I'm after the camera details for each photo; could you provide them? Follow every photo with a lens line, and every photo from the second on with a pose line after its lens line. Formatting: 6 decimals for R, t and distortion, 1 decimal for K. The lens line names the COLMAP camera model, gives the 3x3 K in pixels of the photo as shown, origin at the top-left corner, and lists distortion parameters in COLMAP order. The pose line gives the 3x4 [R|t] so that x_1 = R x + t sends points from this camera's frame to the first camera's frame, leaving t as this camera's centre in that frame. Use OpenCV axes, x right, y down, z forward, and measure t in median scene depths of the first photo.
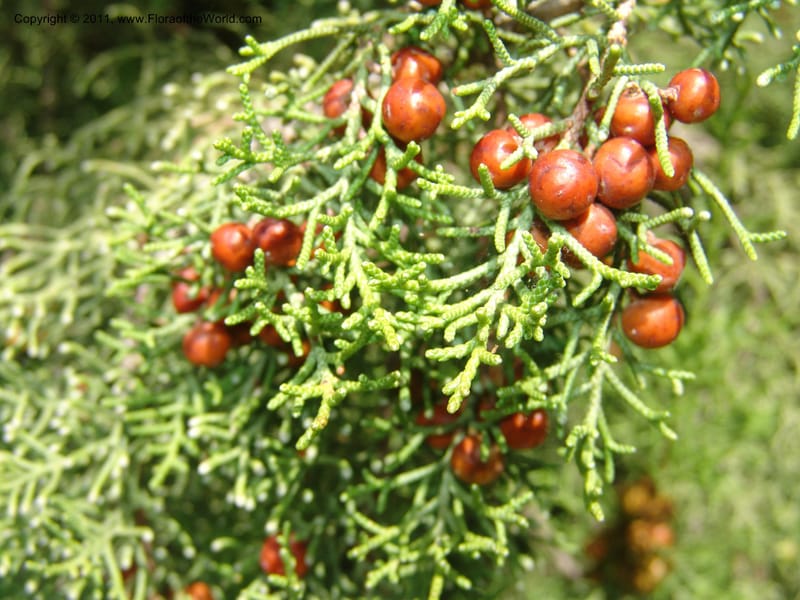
lens RADIAL K [[979.8, 0, 403.3], [0, 979.8, 299.6], [0, 0, 1]] dist [-0.162208, 0.000000]
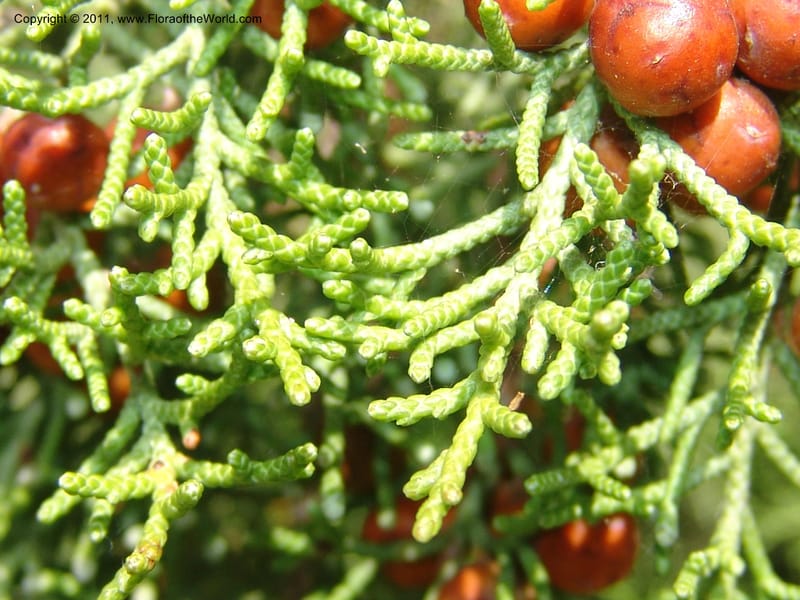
lens RADIAL K [[1962.3, 0, 399.2], [0, 1962.3, 300.6], [0, 0, 1]] dist [-0.169380, 0.000000]
pose [[0.999825, -0.008721, 0.016531, 0.021100], [0.008124, 0.999325, 0.035815, -0.027563], [-0.016832, -0.035674, 0.999222, 0.068527]]
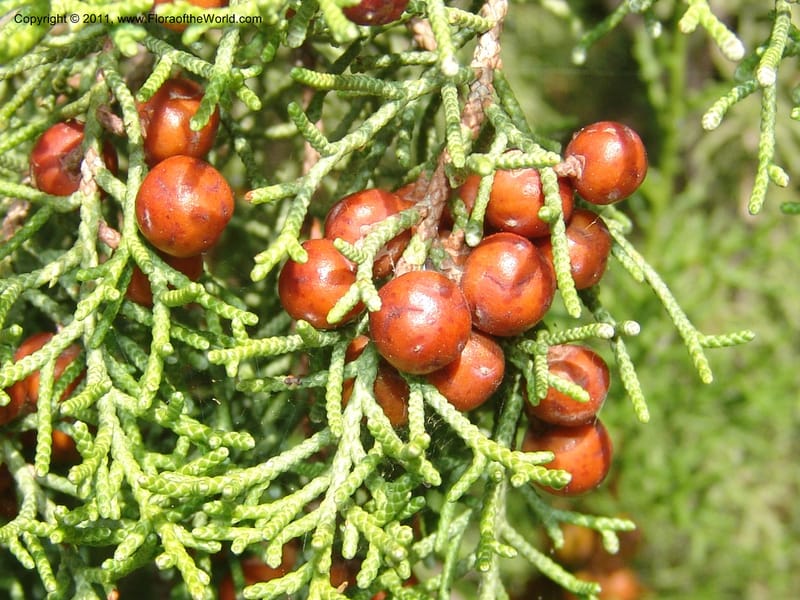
lens RADIAL K [[1962.3, 0, 399.2], [0, 1962.3, 299.2], [0, 0, 1]] dist [-0.169380, 0.000000]
pose [[0.985478, -0.101641, 0.136023, -0.033085], [0.078463, 0.982989, 0.166061, -0.347188], [-0.150588, -0.152977, 0.976689, -0.314576]]
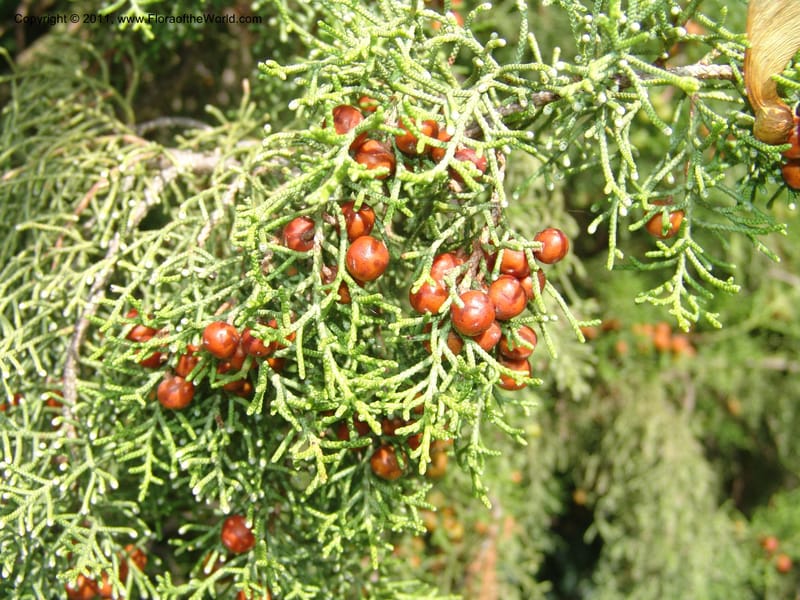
lens RADIAL K [[979.8, 0, 405.2], [0, 979.8, 300.9], [0, 0, 1]] dist [-0.162208, 0.000000]
pose [[0.951240, -0.076815, 0.298735, -0.384444], [0.023600, 0.983780, 0.177817, -0.399533], [-0.307548, -0.162097, 0.937624, -0.402889]]
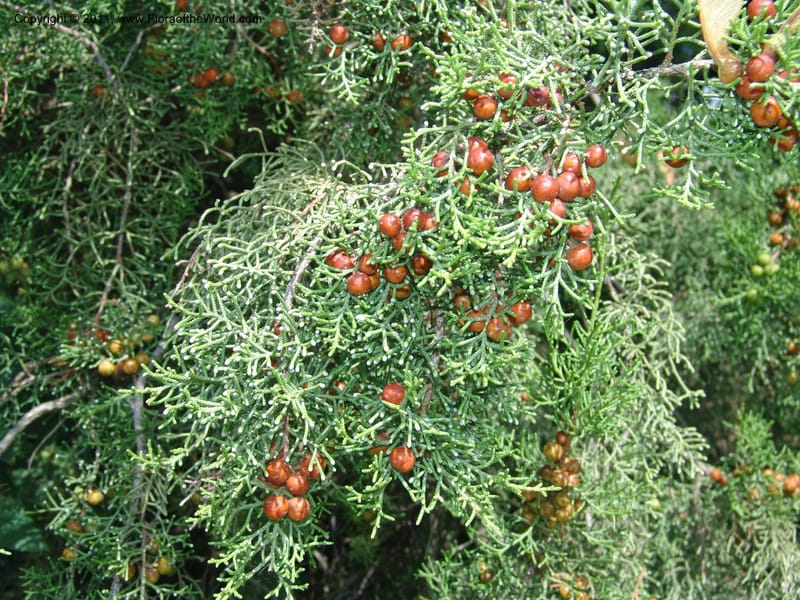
lens RADIAL K [[979.8, 0, 396.3], [0, 979.8, 301.9], [0, 0, 1]] dist [-0.162208, 0.000000]
pose [[0.994108, 0.017353, 0.107000, -0.453650], [-0.000065, 0.987198, -0.159499, 0.537672], [-0.108398, 0.158552, 0.981382, -1.293593]]
